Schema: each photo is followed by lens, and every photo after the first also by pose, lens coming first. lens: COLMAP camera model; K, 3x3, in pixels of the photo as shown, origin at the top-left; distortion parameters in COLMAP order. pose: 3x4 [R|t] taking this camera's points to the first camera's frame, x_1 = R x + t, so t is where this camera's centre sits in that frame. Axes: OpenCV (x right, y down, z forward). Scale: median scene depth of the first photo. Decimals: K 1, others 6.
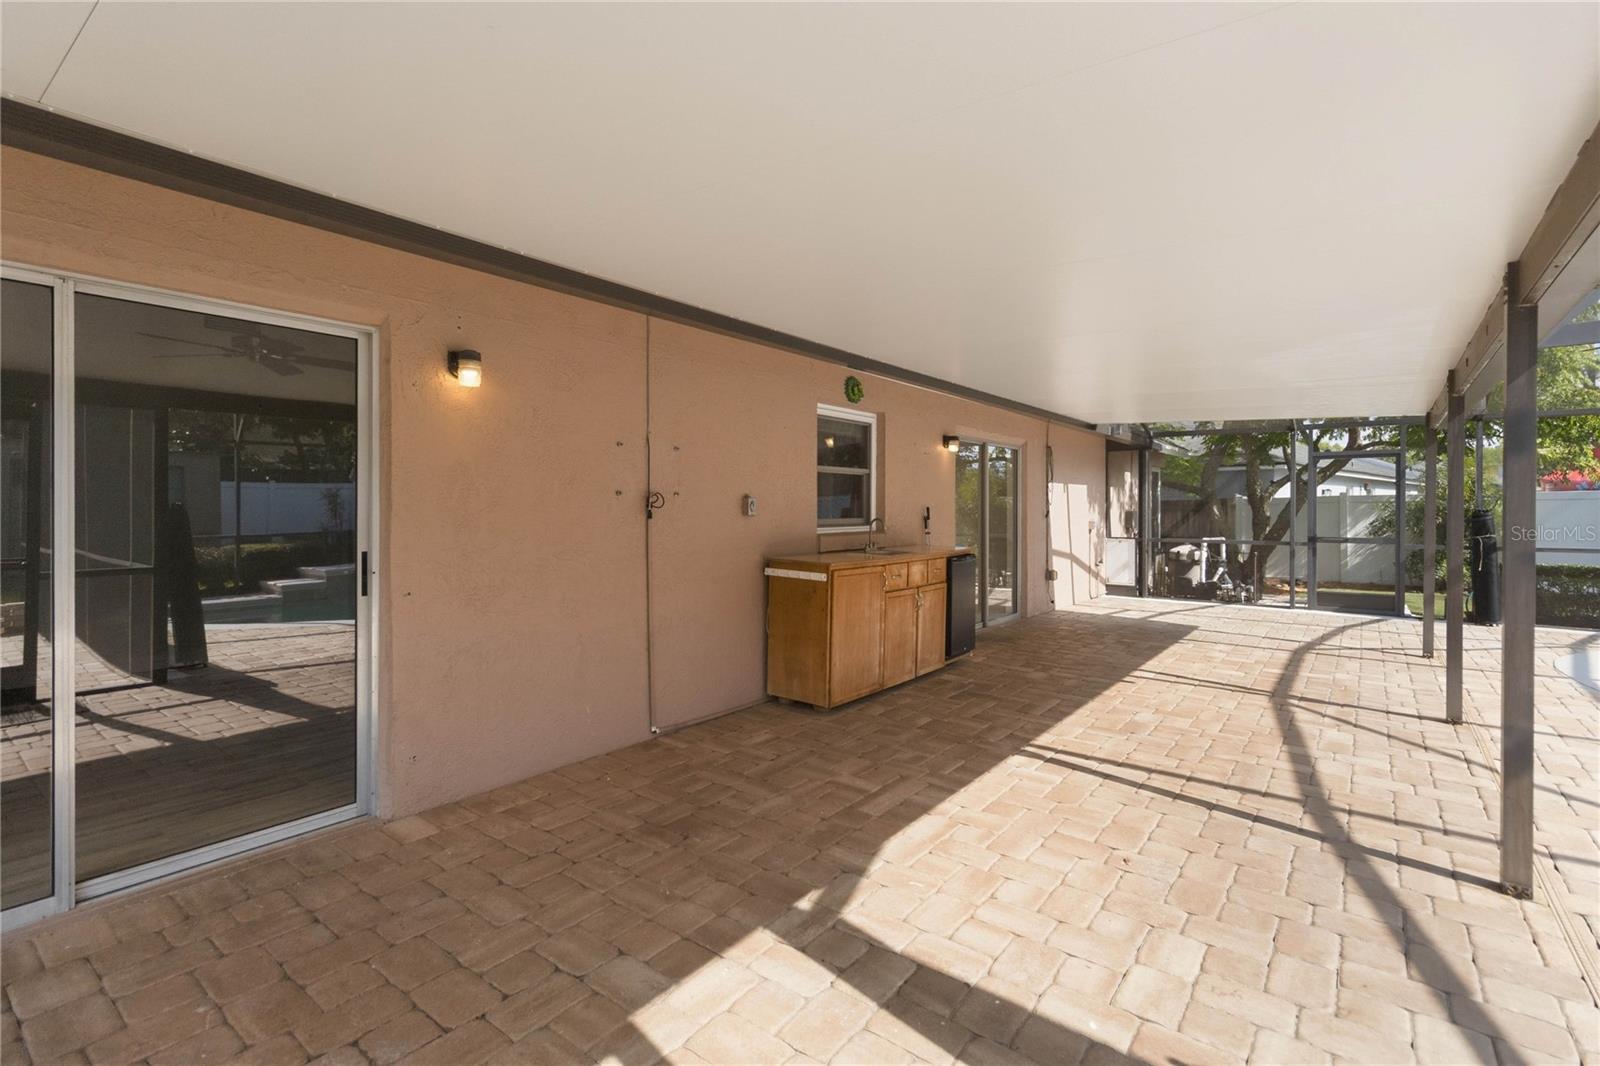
lens RADIAL K [[741.2, 0, 818.4], [0, 741.2, 509.5], [0, 0, 1]] dist [0.000560, 0.000082]
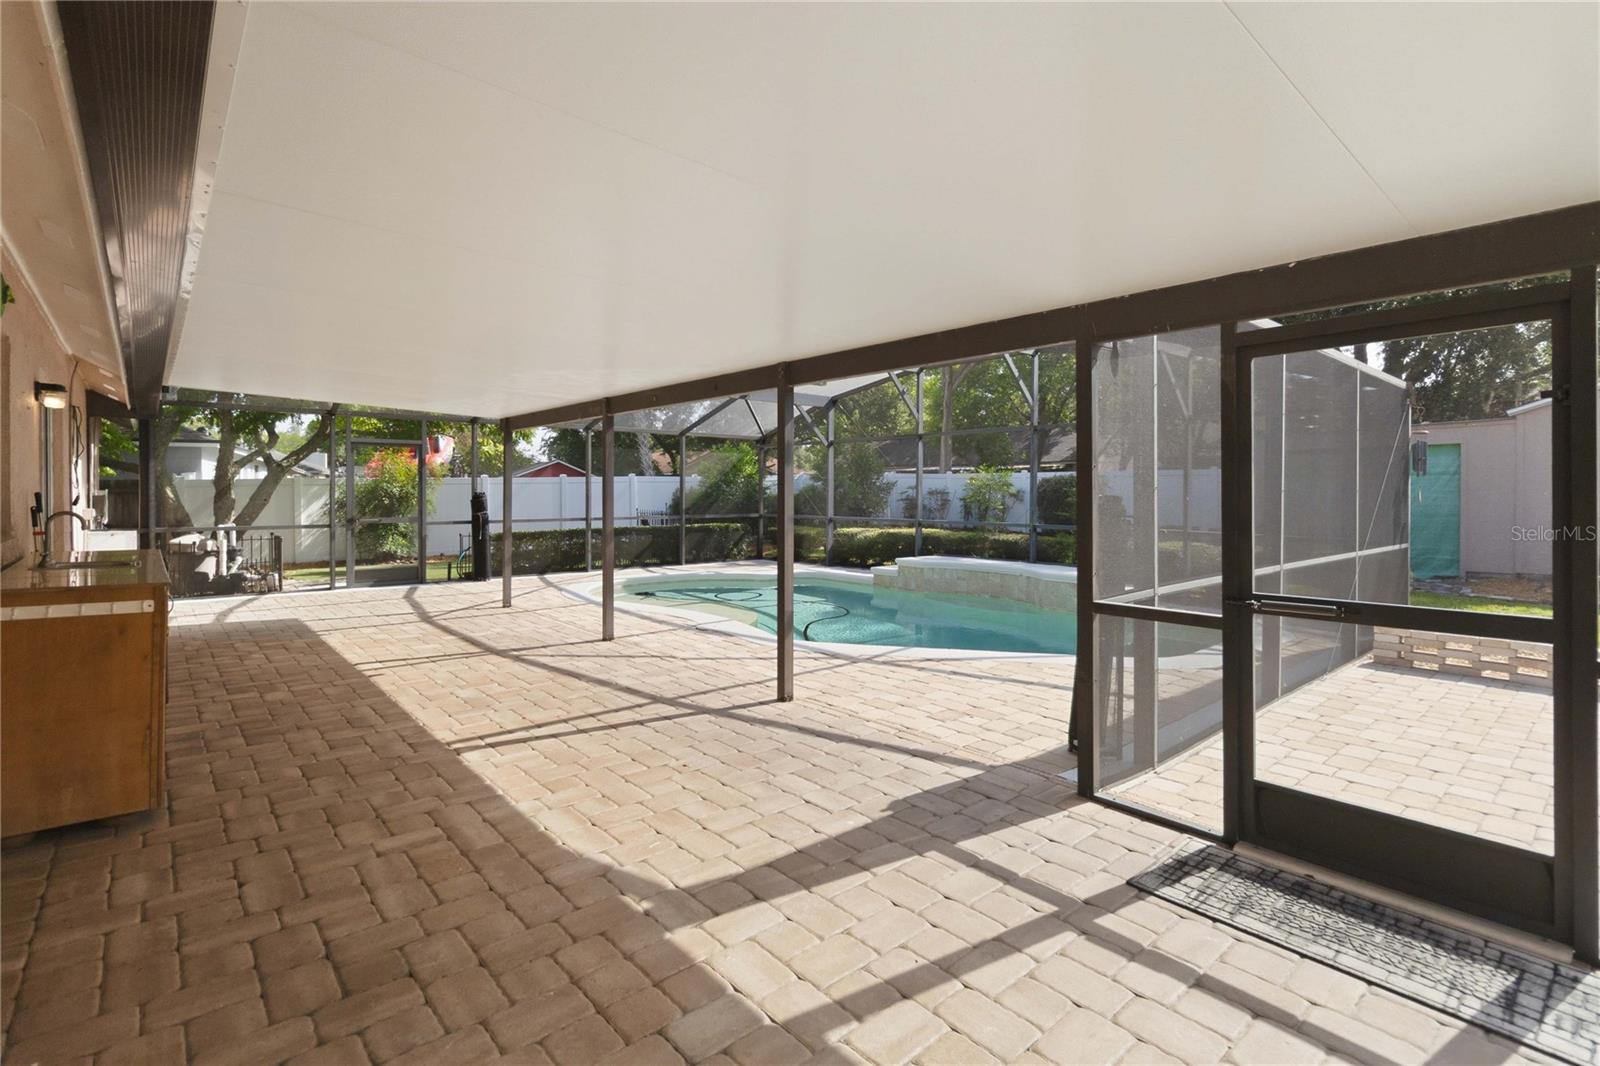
lens RADIAL K [[741.2, 0, 818.4], [0, 741.2, 509.5], [0, 0, 1]] dist [0.000560, 0.000082]
pose [[0.201585, -0.026142, 0.979122, -0.594434], [0.000554, 0.999647, 0.026576, -0.008184], [-0.979471, -0.004815, 0.201528, 0.378426]]
